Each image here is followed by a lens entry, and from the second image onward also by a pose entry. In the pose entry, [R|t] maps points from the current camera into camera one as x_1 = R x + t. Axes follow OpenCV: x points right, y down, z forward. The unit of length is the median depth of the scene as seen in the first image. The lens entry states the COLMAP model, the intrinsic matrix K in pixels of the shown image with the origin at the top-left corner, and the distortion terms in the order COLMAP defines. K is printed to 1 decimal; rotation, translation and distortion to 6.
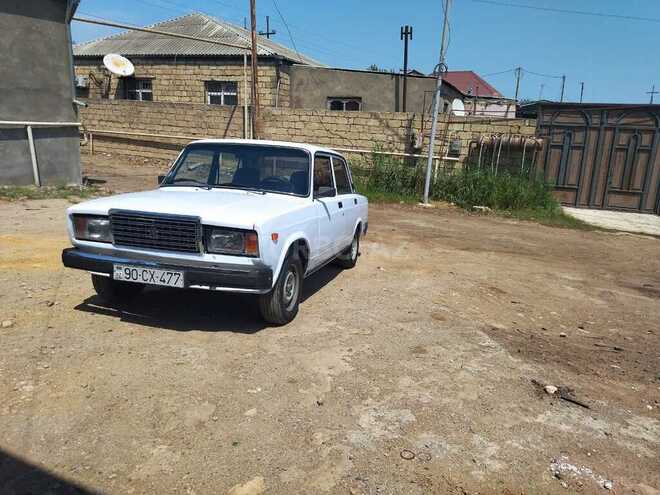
lens RADIAL K [[479.1, 0, 330.0], [0, 479.1, 247.5], [0, 0, 1]] dist [0.053119, -0.060752]
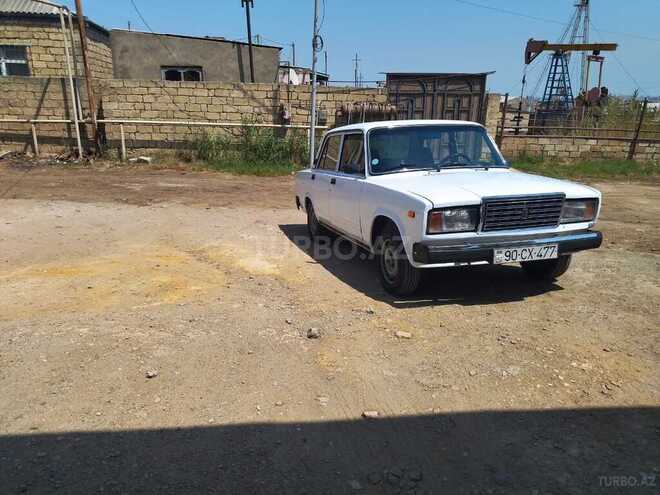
lens RADIAL K [[479.1, 0, 330.0], [0, 479.1, 247.5], [0, 0, 1]] dist [0.053119, -0.060752]
pose [[0.862075, -0.179317, 0.473995, -0.292360], [0.148865, 0.983647, 0.101376, -0.029934], [-0.484423, -0.016832, 0.874672, 0.063426]]
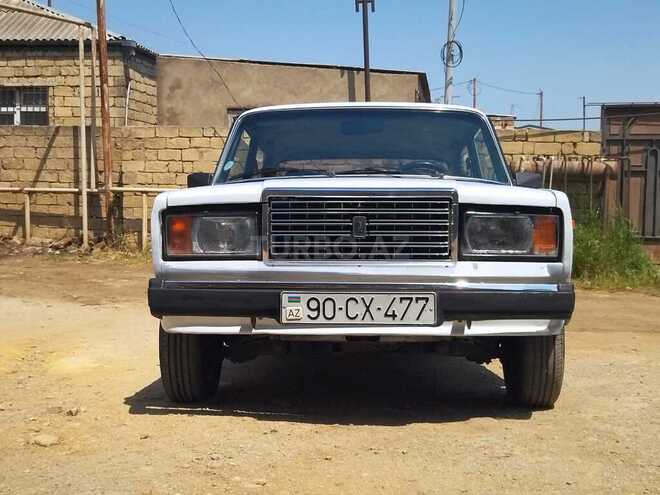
lens RADIAL K [[874.5, 0, 332.6], [0, 874.5, 247.4], [0, 0, 1]] dist [0.051747, -0.029970]
pose [[0.977299, -0.048076, 0.206336, -0.137407], [0.083088, 0.982866, -0.164533, 0.033639], [-0.194890, 0.177942, 0.964549, 0.023211]]
